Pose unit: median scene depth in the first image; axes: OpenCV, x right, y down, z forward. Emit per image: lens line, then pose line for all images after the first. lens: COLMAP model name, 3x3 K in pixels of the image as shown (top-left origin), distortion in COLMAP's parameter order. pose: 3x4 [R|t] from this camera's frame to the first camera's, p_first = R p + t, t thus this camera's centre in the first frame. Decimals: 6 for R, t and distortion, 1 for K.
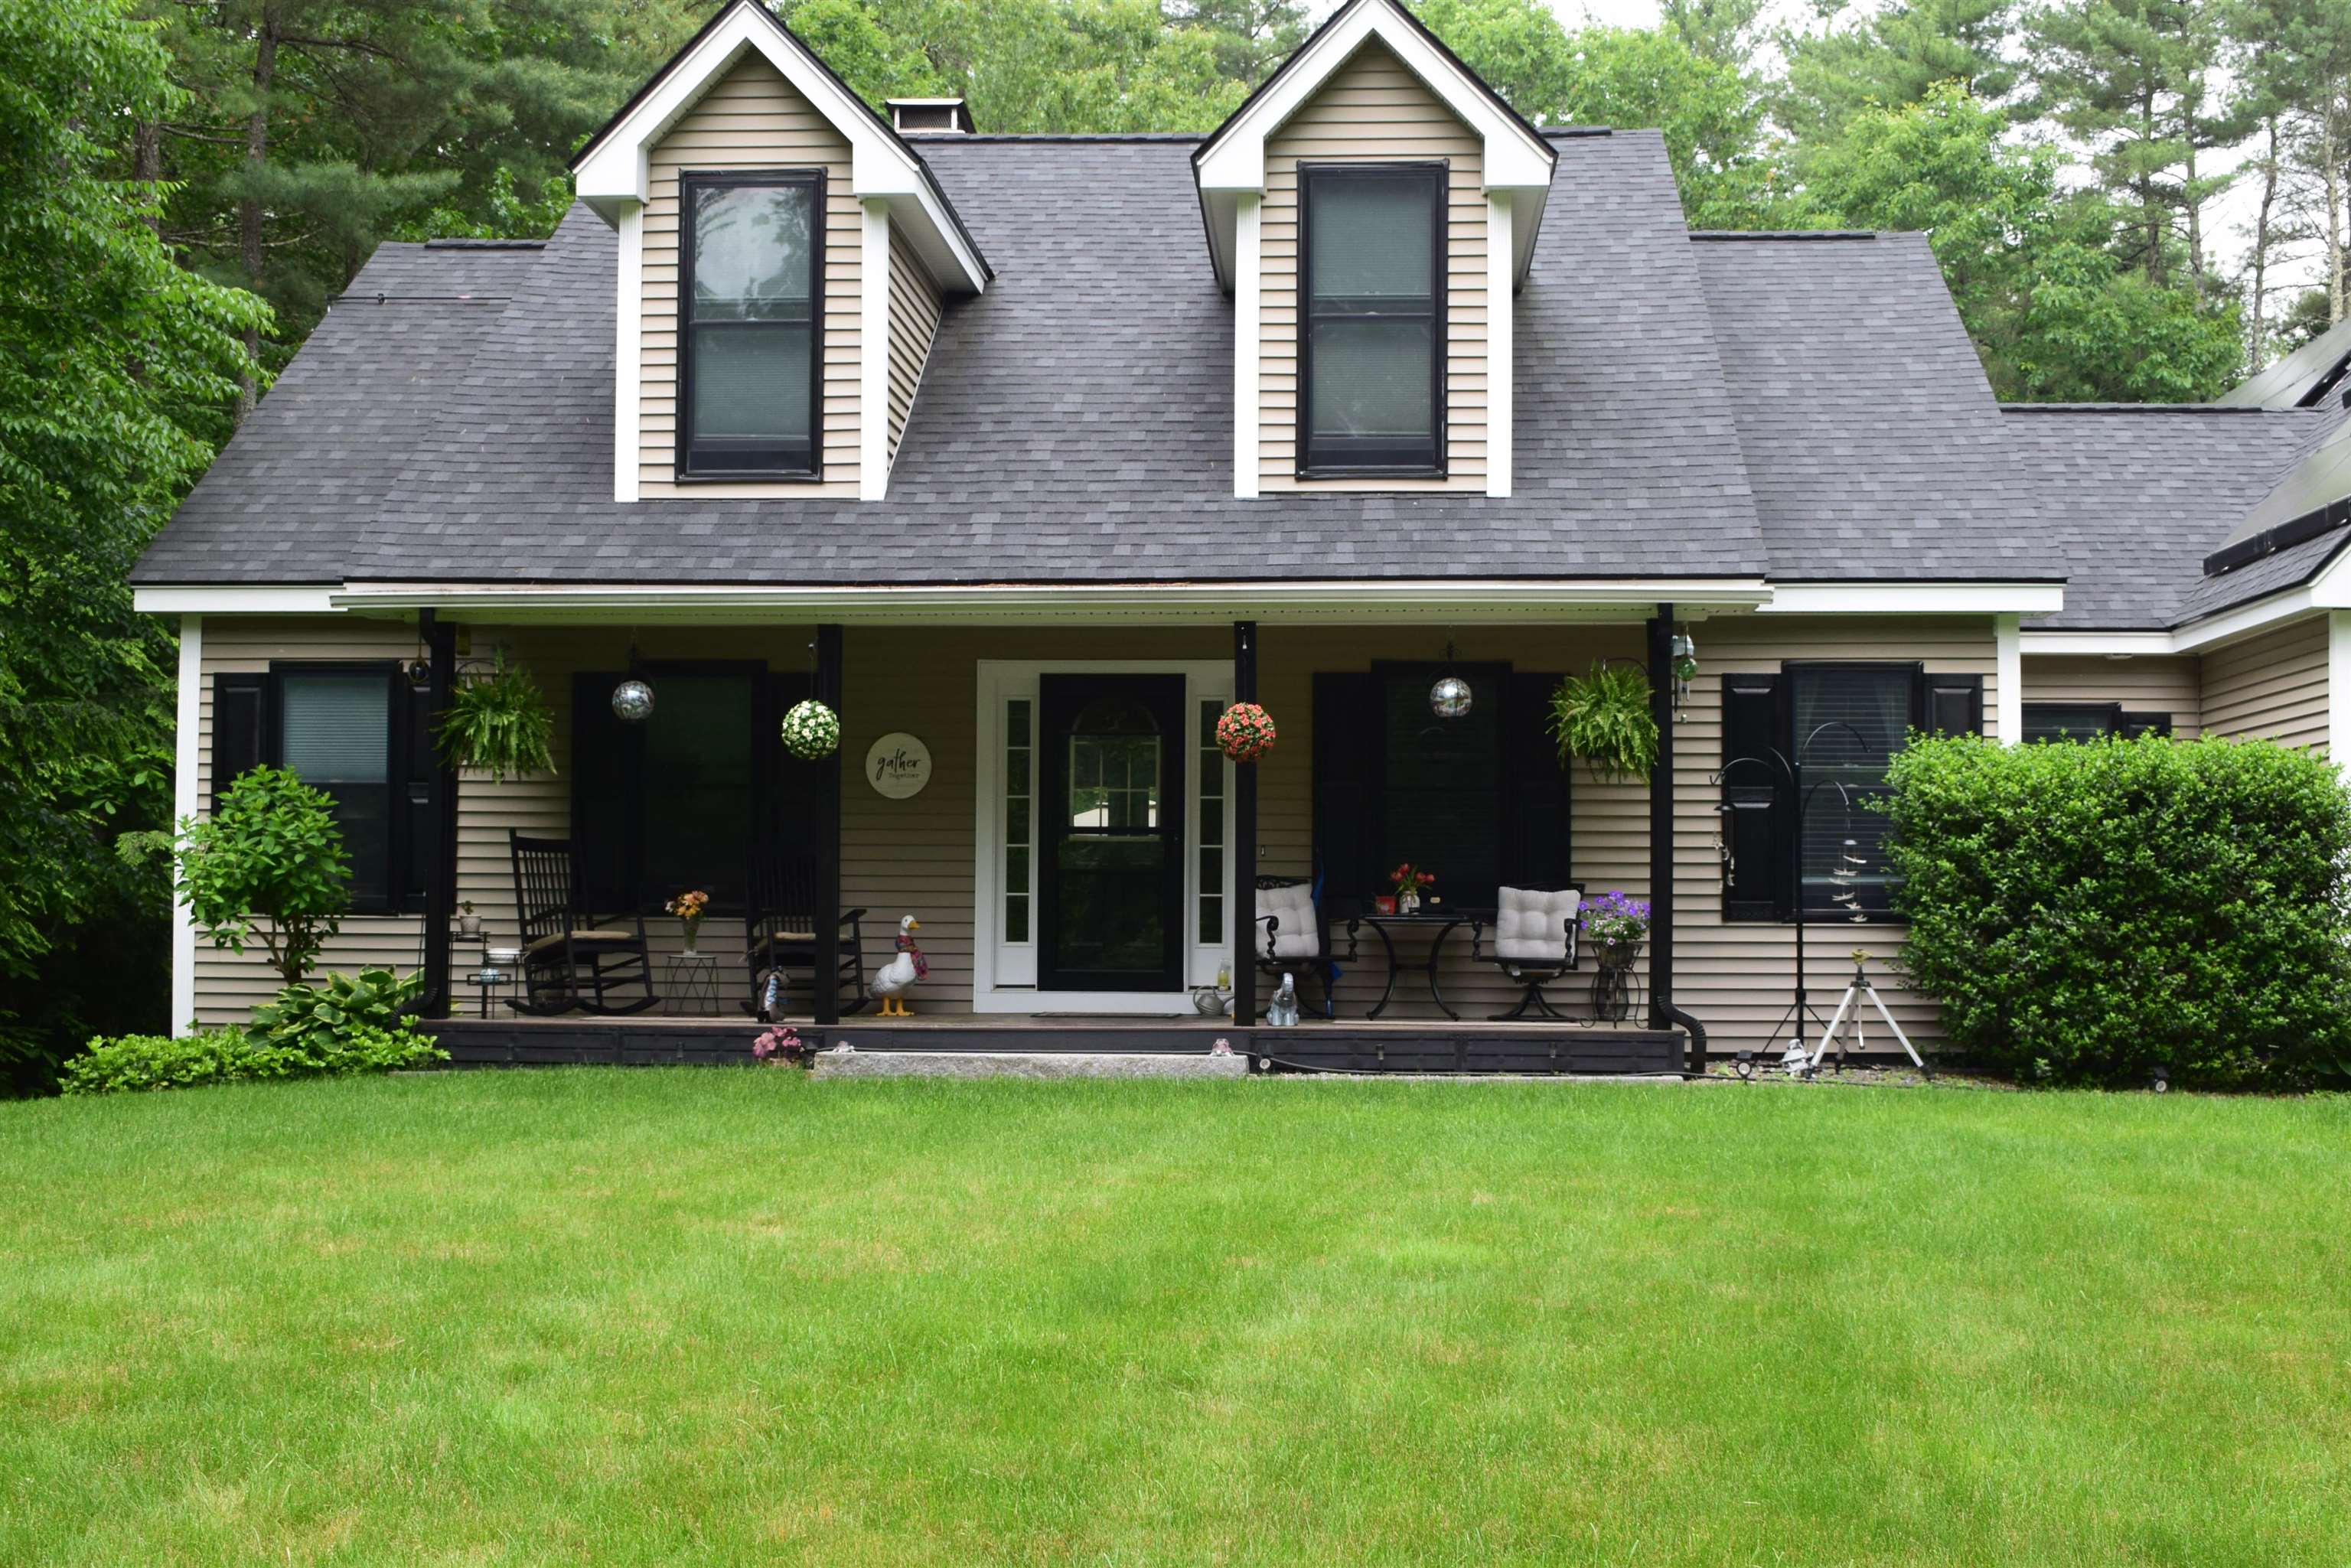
lens RADIAL K [[2880.1, 0, 1175.0], [0, 2880.1, 888.4], [0, 0, 1]] dist [-0.002730, -0.014371]
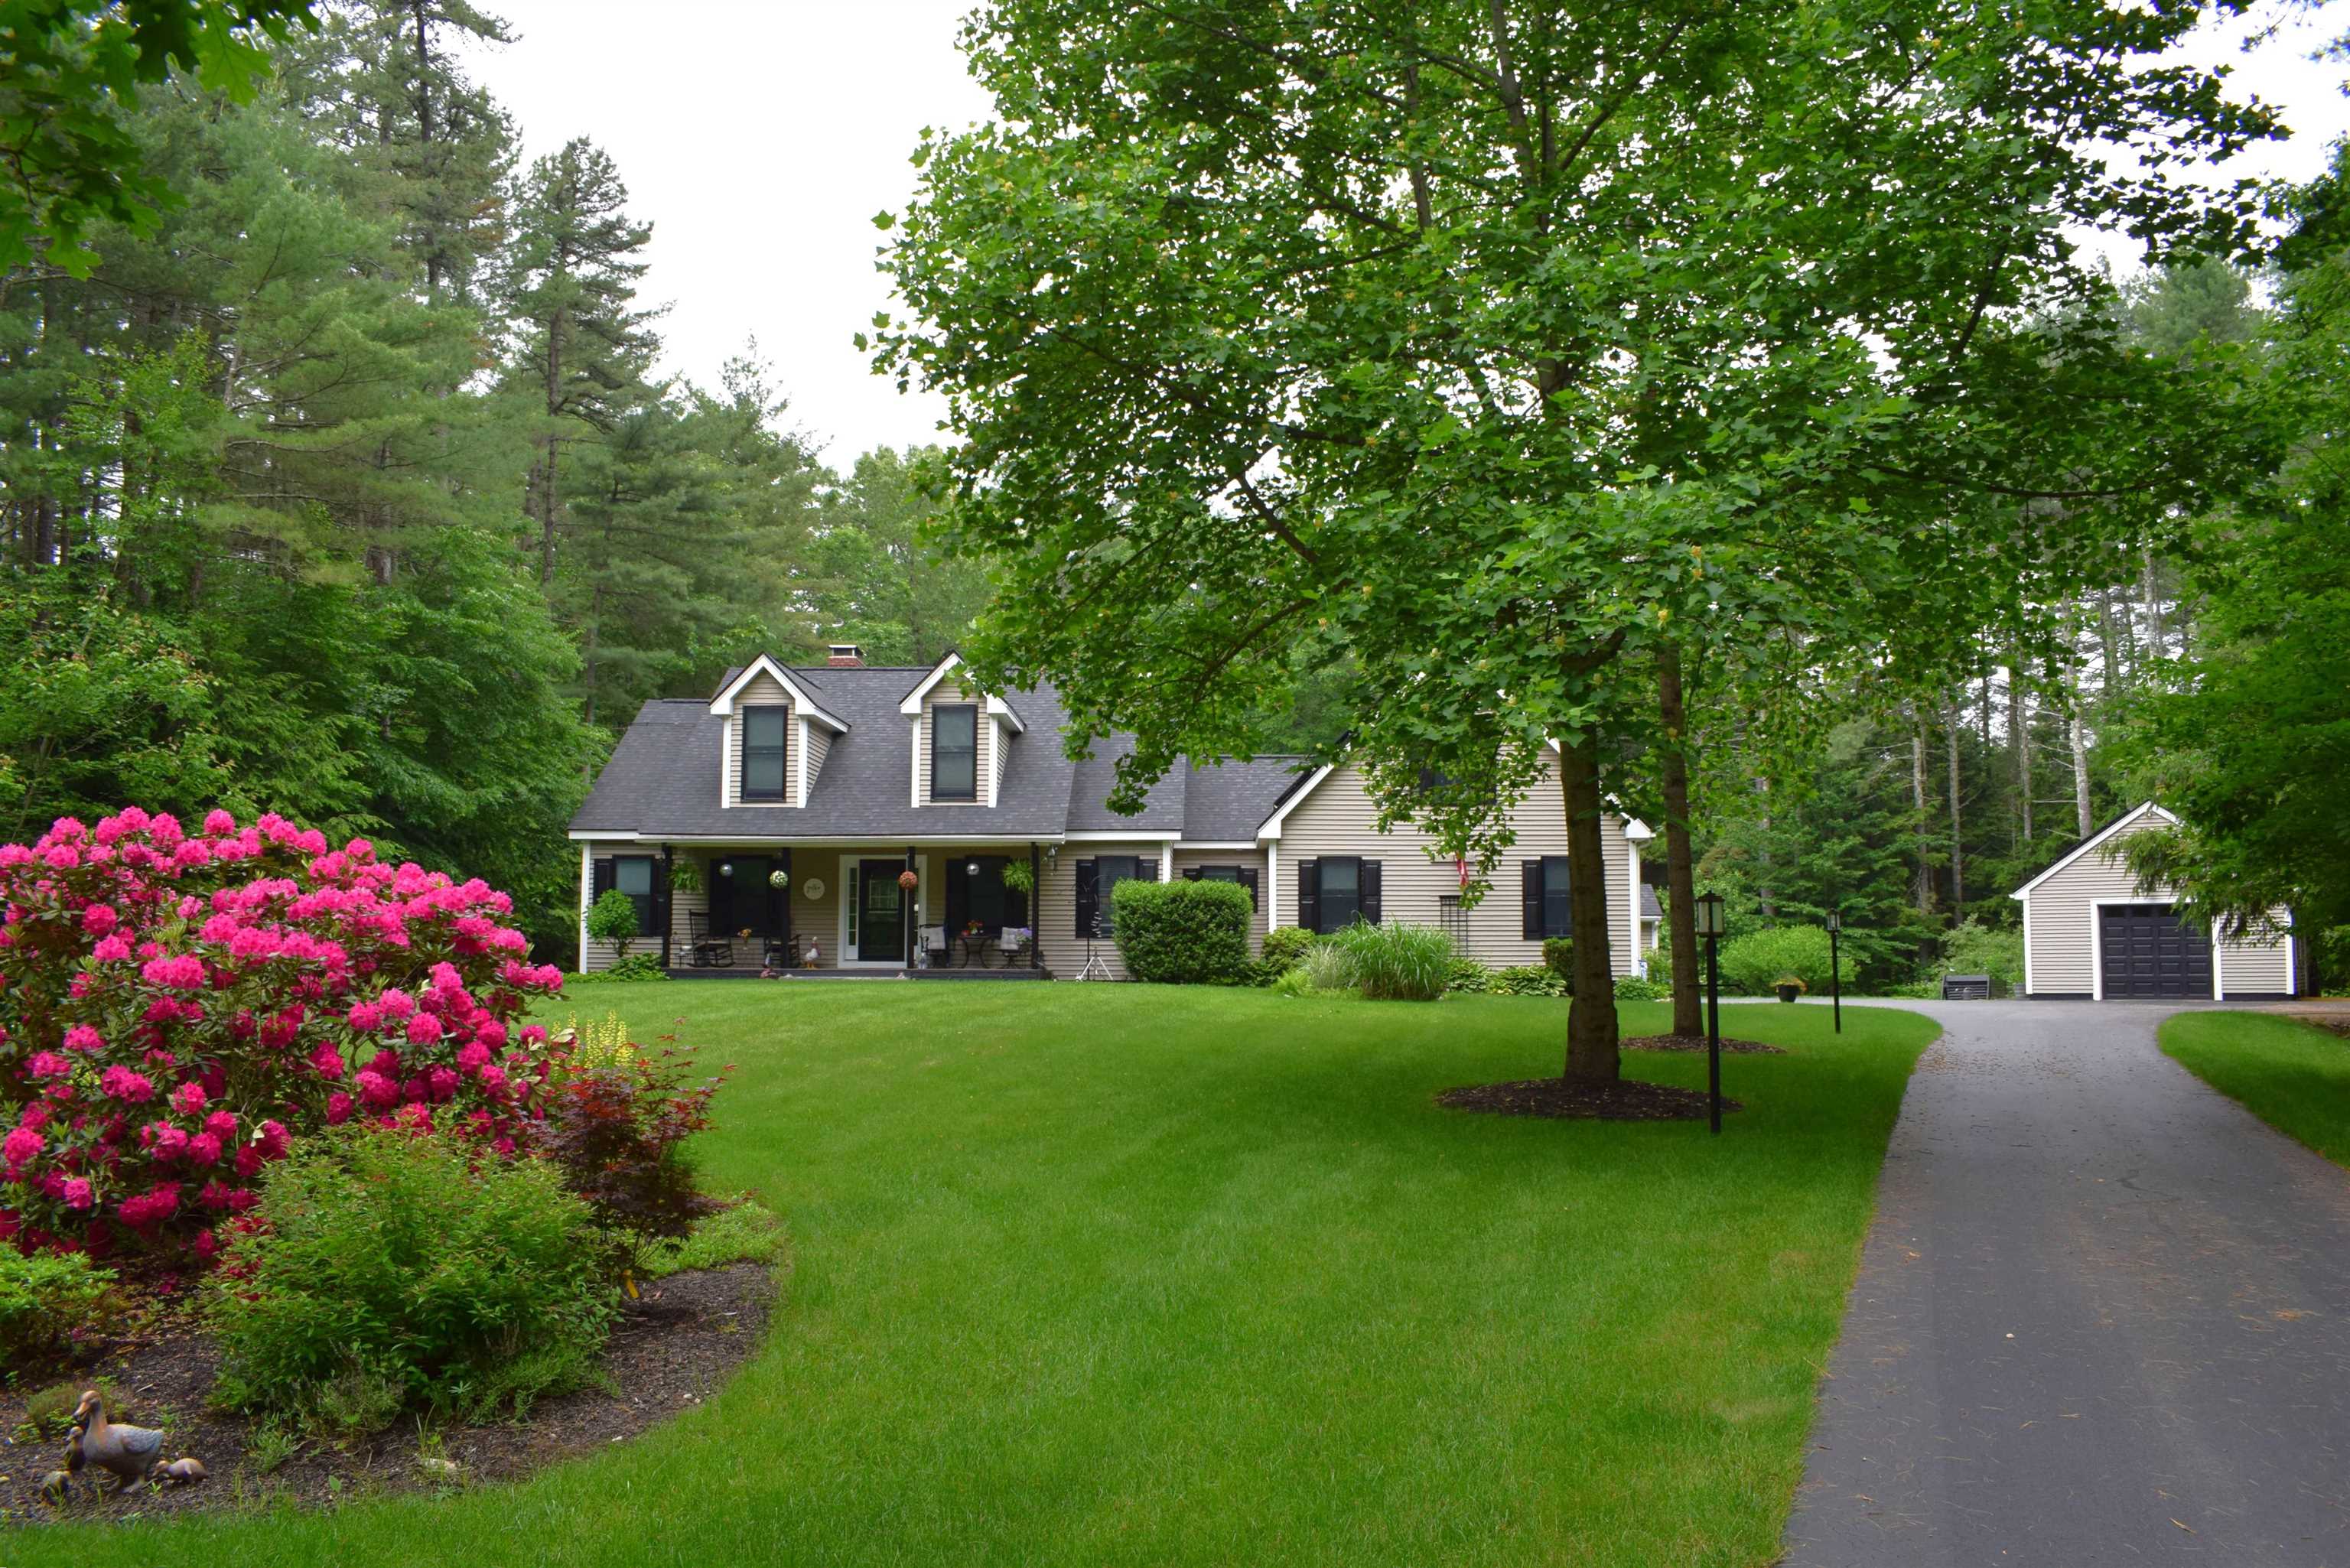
lens RADIAL K [[2054.3, 0, 1173.2], [0, 2054.3, 880.3], [0, 0, 1]] dist [-0.002850, -0.001318]
pose [[0.999985, -0.001700, -0.005291, 0.320118], [0.001524, 0.999452, -0.033061, 0.023466], [0.005344, 0.033052, 0.999439, -1.282871]]
